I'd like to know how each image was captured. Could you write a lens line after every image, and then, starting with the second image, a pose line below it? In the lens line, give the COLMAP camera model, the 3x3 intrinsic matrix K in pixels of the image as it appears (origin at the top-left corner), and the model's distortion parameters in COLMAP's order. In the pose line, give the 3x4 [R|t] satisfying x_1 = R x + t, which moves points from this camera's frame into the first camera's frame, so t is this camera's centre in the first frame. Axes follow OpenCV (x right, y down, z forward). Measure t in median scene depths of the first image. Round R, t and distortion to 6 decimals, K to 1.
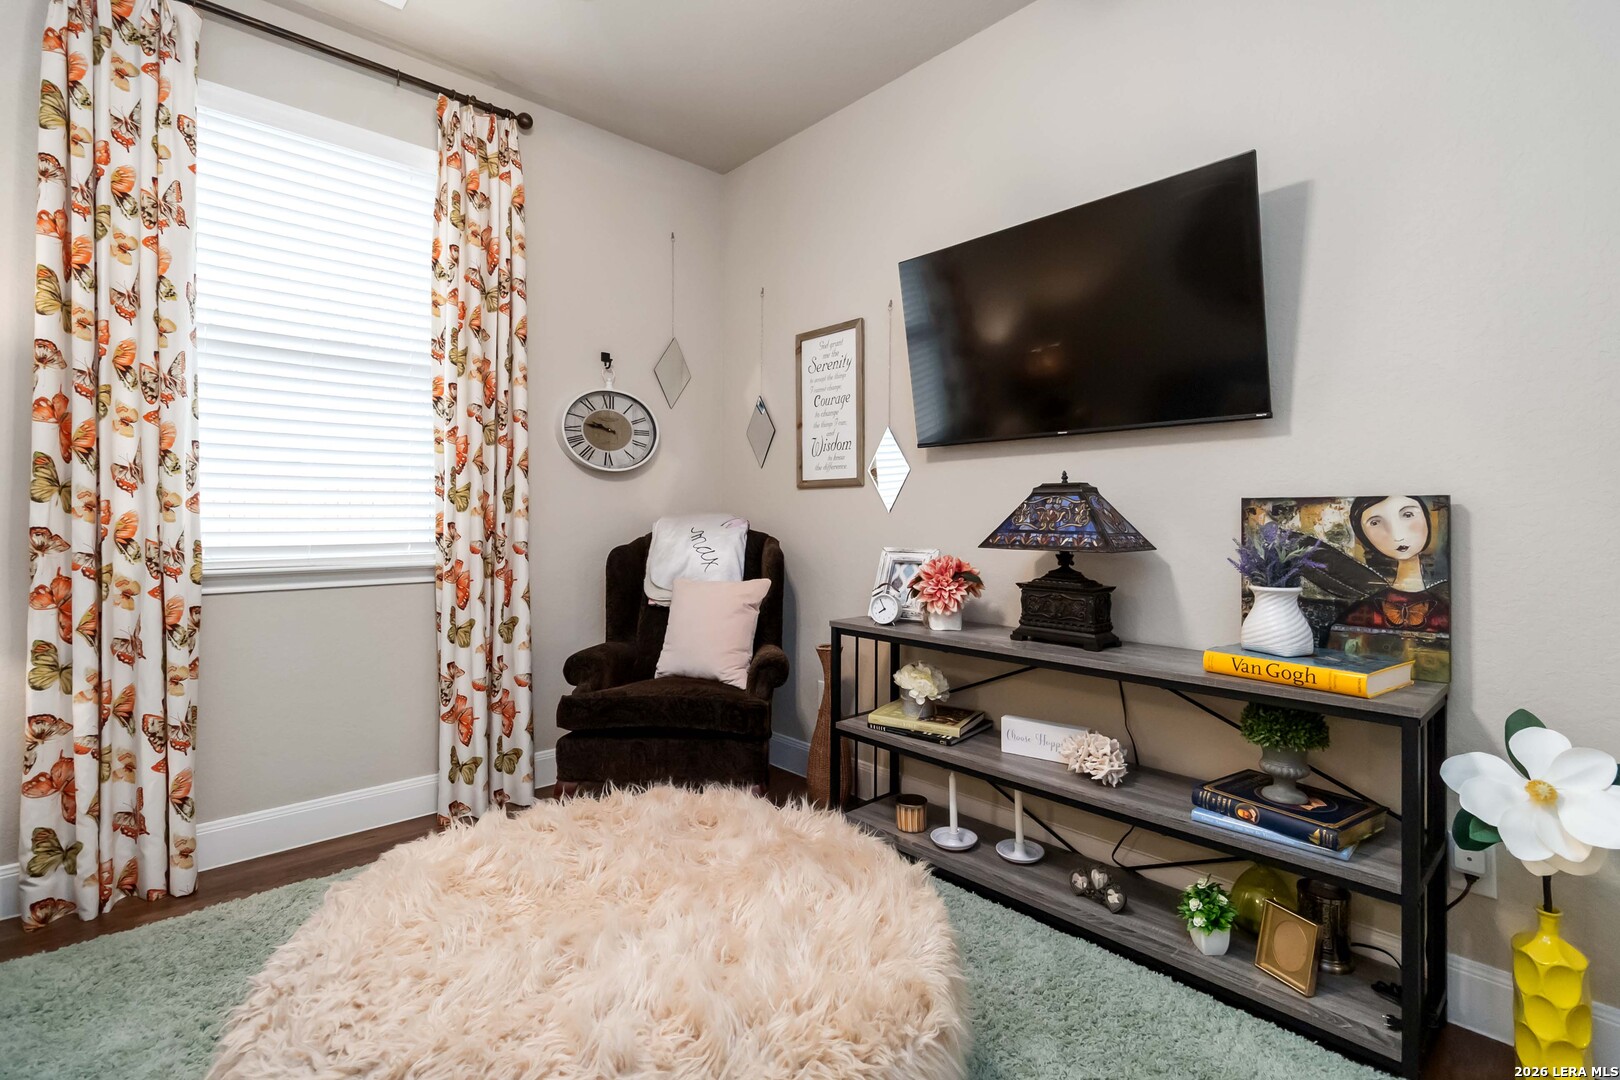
lens RADIAL K [[783.1, 0, 816.1], [0, 783.1, 511.7], [0, 0, 1]] dist [0.002562, 0.000912]
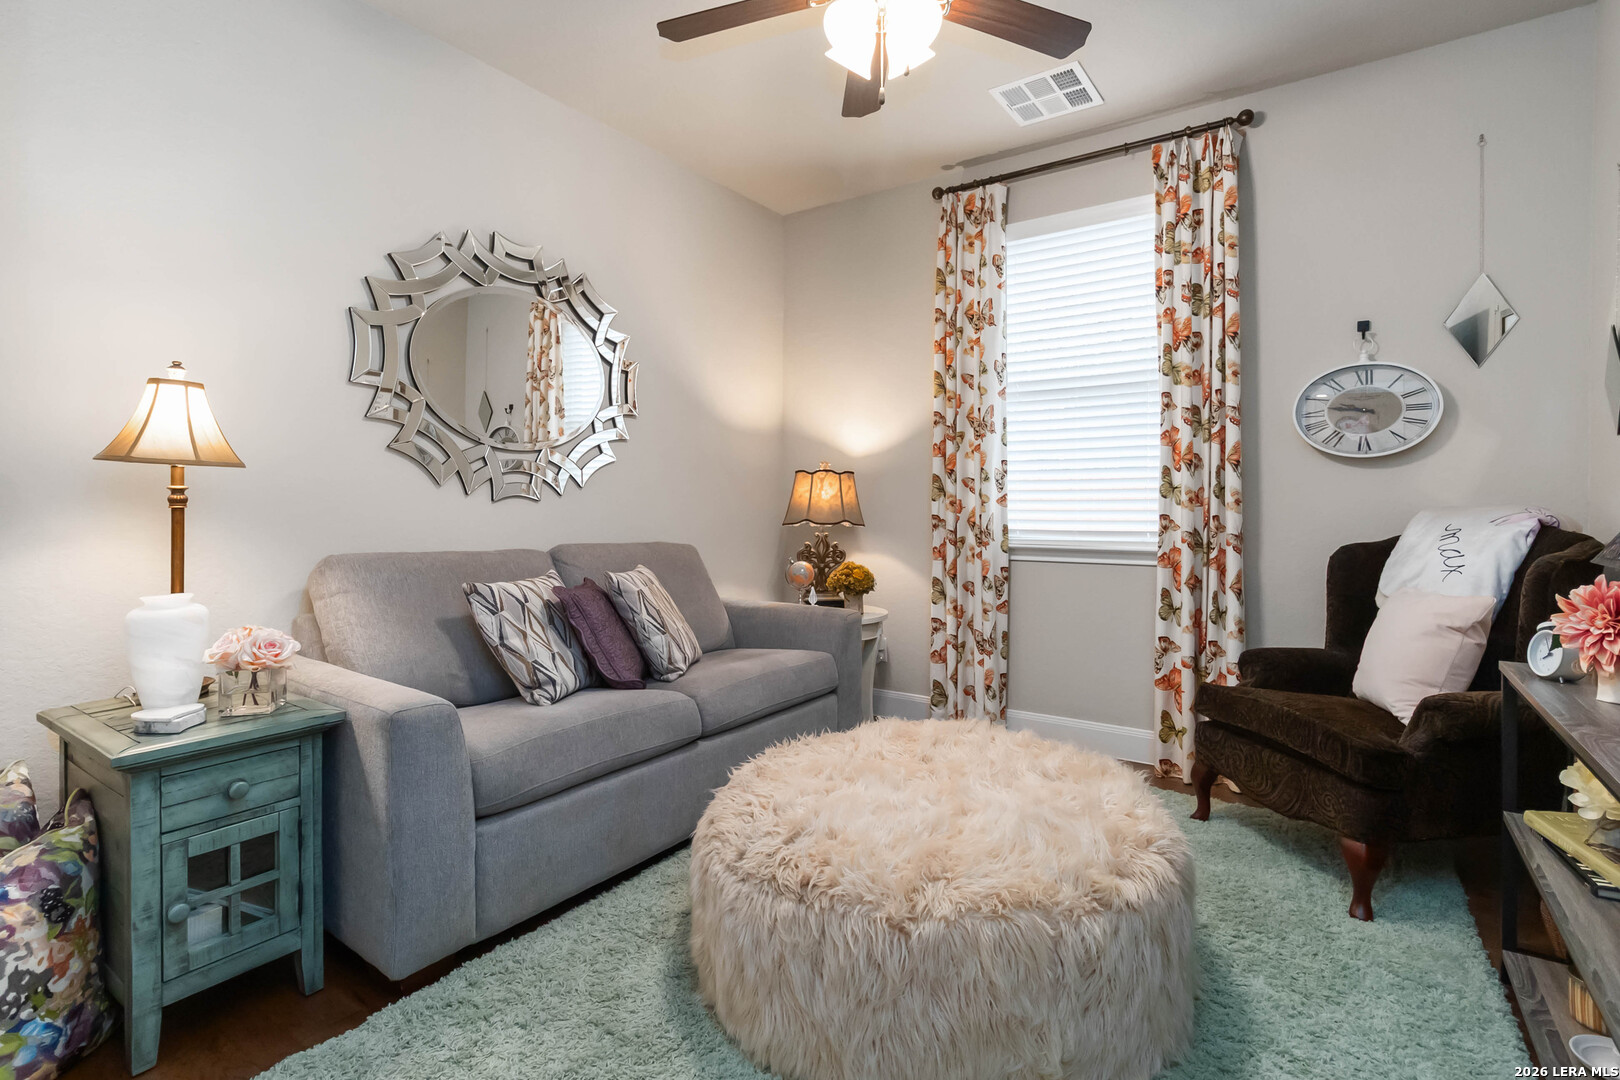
lens RADIAL K [[774.3, 0, 813.6], [0, 774.3, 508.1], [0, 0, 1]] dist [0.003674, 0.000406]
pose [[0.200687, -0.000387, -0.979655, 0.627448], [0.004383, 0.999990, 0.000503, 0.001876], [0.979646, -0.004395, 0.200687, 0.319279]]
